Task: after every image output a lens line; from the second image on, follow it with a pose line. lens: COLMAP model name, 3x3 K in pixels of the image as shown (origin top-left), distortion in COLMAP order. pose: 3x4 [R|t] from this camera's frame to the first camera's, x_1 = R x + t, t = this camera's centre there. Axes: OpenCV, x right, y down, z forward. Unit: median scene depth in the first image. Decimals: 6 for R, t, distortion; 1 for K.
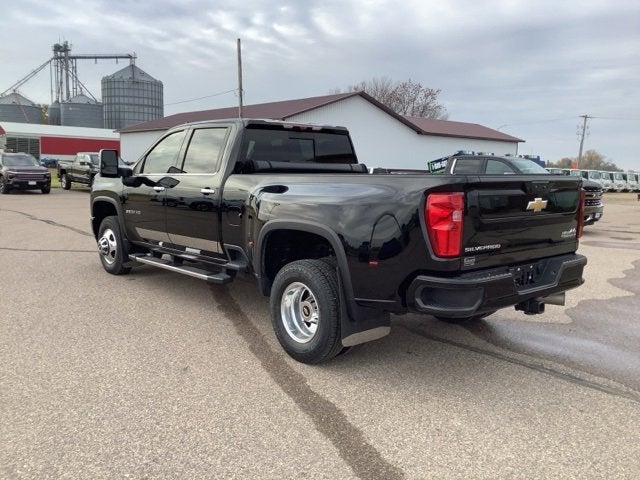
lens RADIAL K [[577.3, 0, 320.0], [0, 577.3, 240.0], [0, 0, 1]] dist [0.120180, -0.240679]
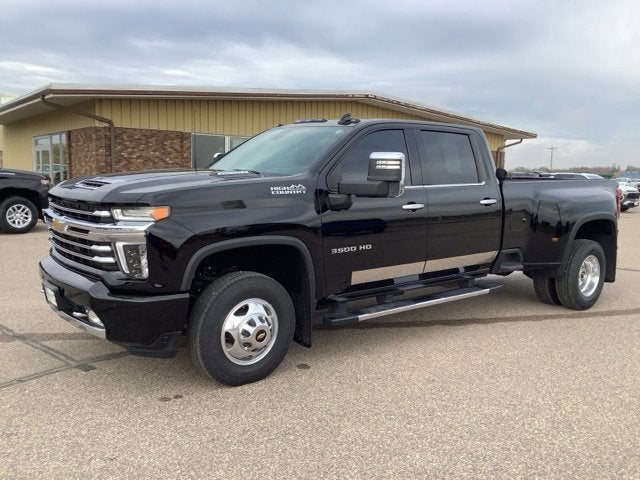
lens RADIAL K [[573.7, 0, 322.4], [0, 573.7, 238.5], [0, 0, 1]] dist [0.111148, -0.205178]
pose [[0.024399, -0.136737, 0.990307, -0.916760], [0.102650, 0.985708, 0.133573, -0.142763], [-0.994418, 0.098396, 0.038086, 0.983396]]
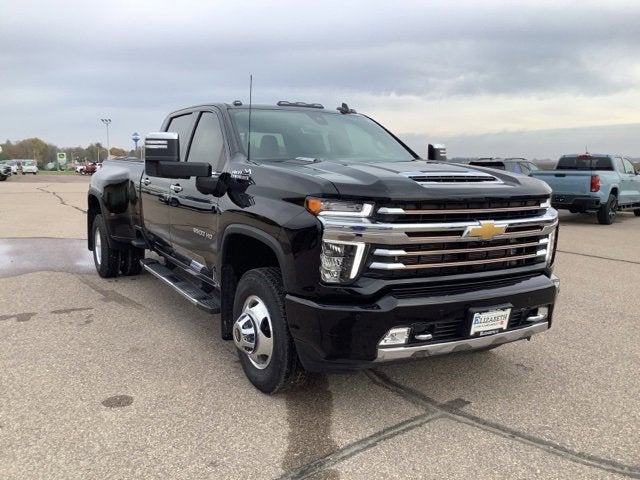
lens RADIAL K [[573.7, 0, 322.4], [0, 573.7, 238.5], [0, 0, 1]] dist [0.111148, -0.205178]
pose [[-0.983341, -0.053670, 0.173666, -0.327897], [-0.008245, 0.967602, 0.252345, -0.212492], [-0.181583, 0.246709, -0.951926, 1.695766]]
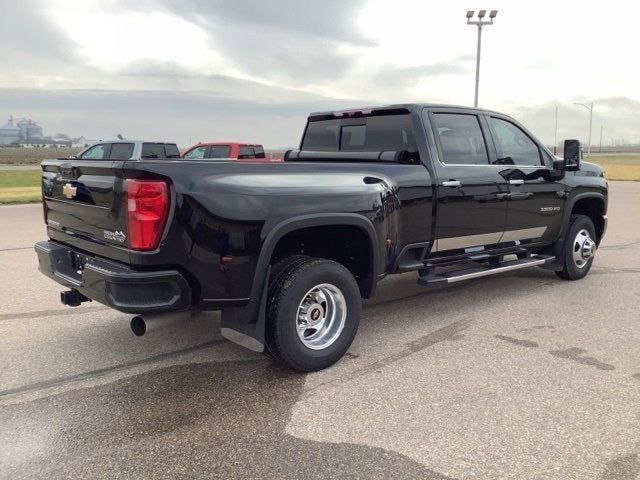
lens RADIAL K [[577.3, 0, 320.0], [0, 577.3, 240.0], [0, 0, 1]] dist [0.120180, -0.240679]
pose [[-0.011153, 0.124648, -0.992138, 0.762908], [-0.125515, 0.984178, 0.125059, -0.087065], [0.992029, 0.125923, 0.004668, 0.812067]]
